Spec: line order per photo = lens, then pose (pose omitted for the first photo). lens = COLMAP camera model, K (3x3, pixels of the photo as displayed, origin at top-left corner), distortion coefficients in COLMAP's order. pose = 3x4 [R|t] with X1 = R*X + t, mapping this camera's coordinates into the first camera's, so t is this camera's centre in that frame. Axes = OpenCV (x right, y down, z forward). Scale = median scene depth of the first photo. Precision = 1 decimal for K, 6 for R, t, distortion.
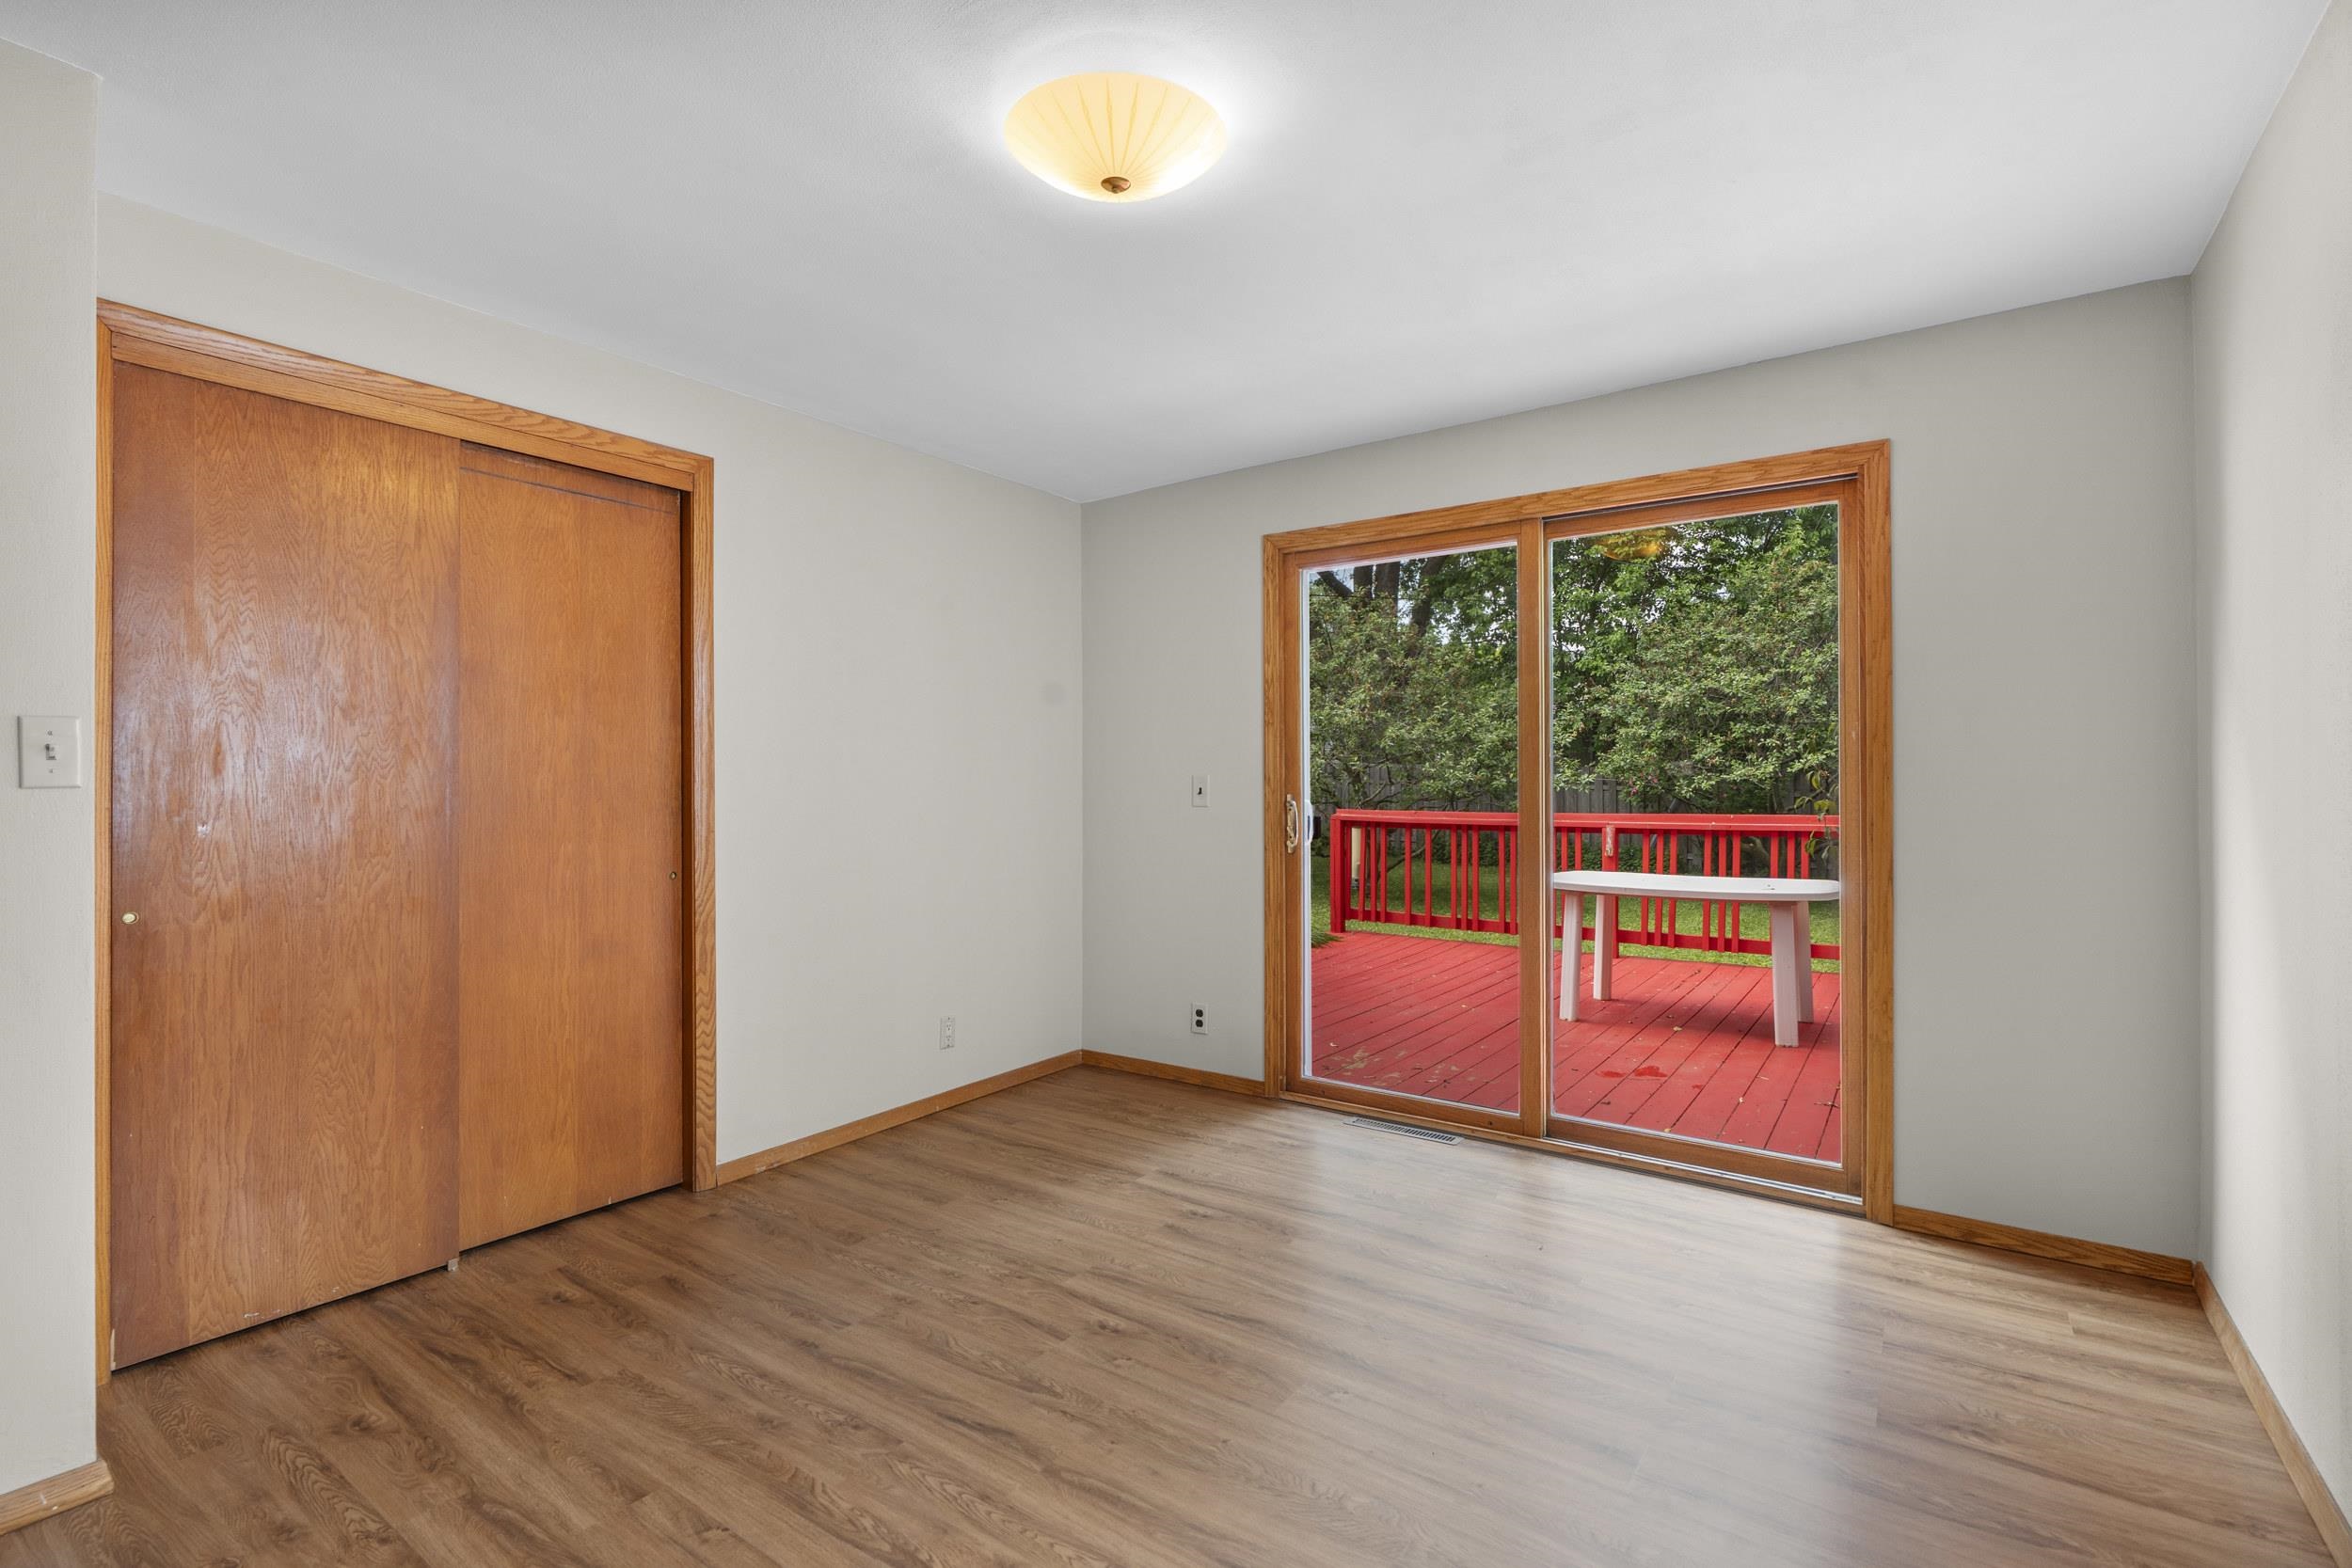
lens RADIAL K [[1073.4, 0, 1153.0], [0, 1073.4, 774.9], [0, 0, 1]] dist [-0.003062, 0.003479]
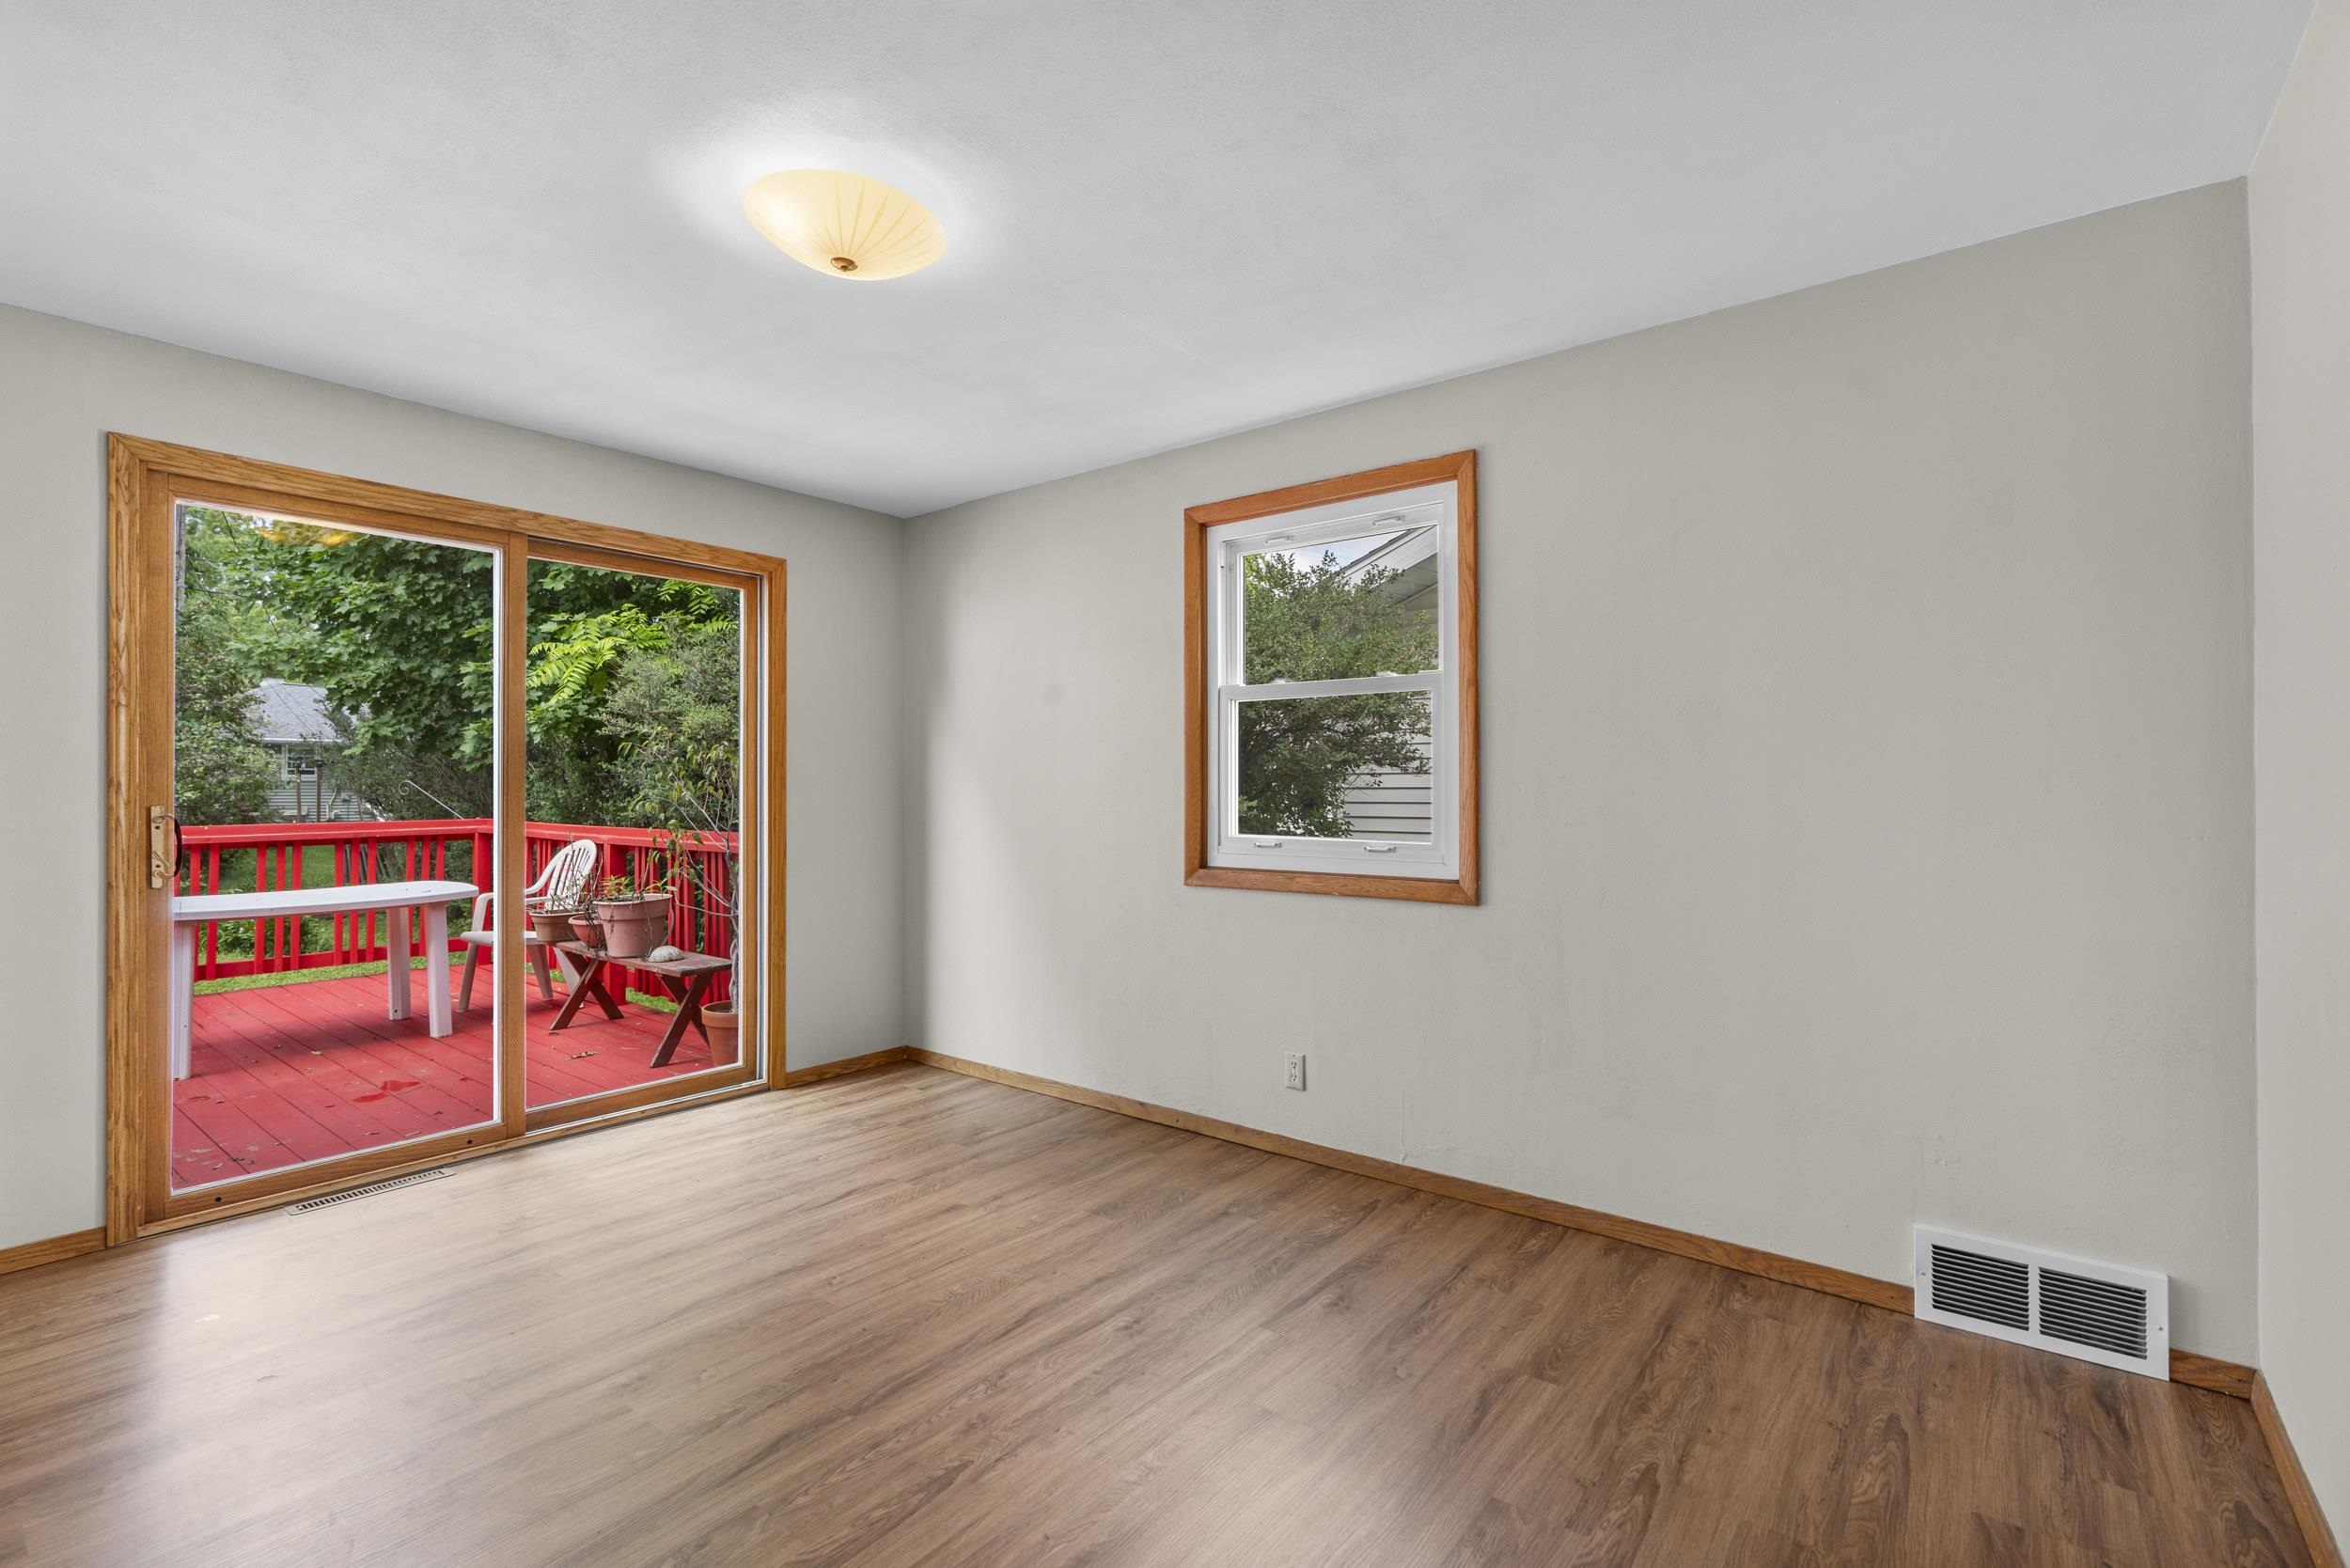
lens RADIAL K [[1065.0, 0, 1158.4], [0, 1065.0, 778.2], [0, 0, 1]] dist [-0.008883, 0.004085]
pose [[0.045455, 0.012949, 0.998882, -0.657486], [-0.006063, 0.999901, -0.012687, 0.005043], [-0.998948, -0.005480, 0.045529, 0.357932]]
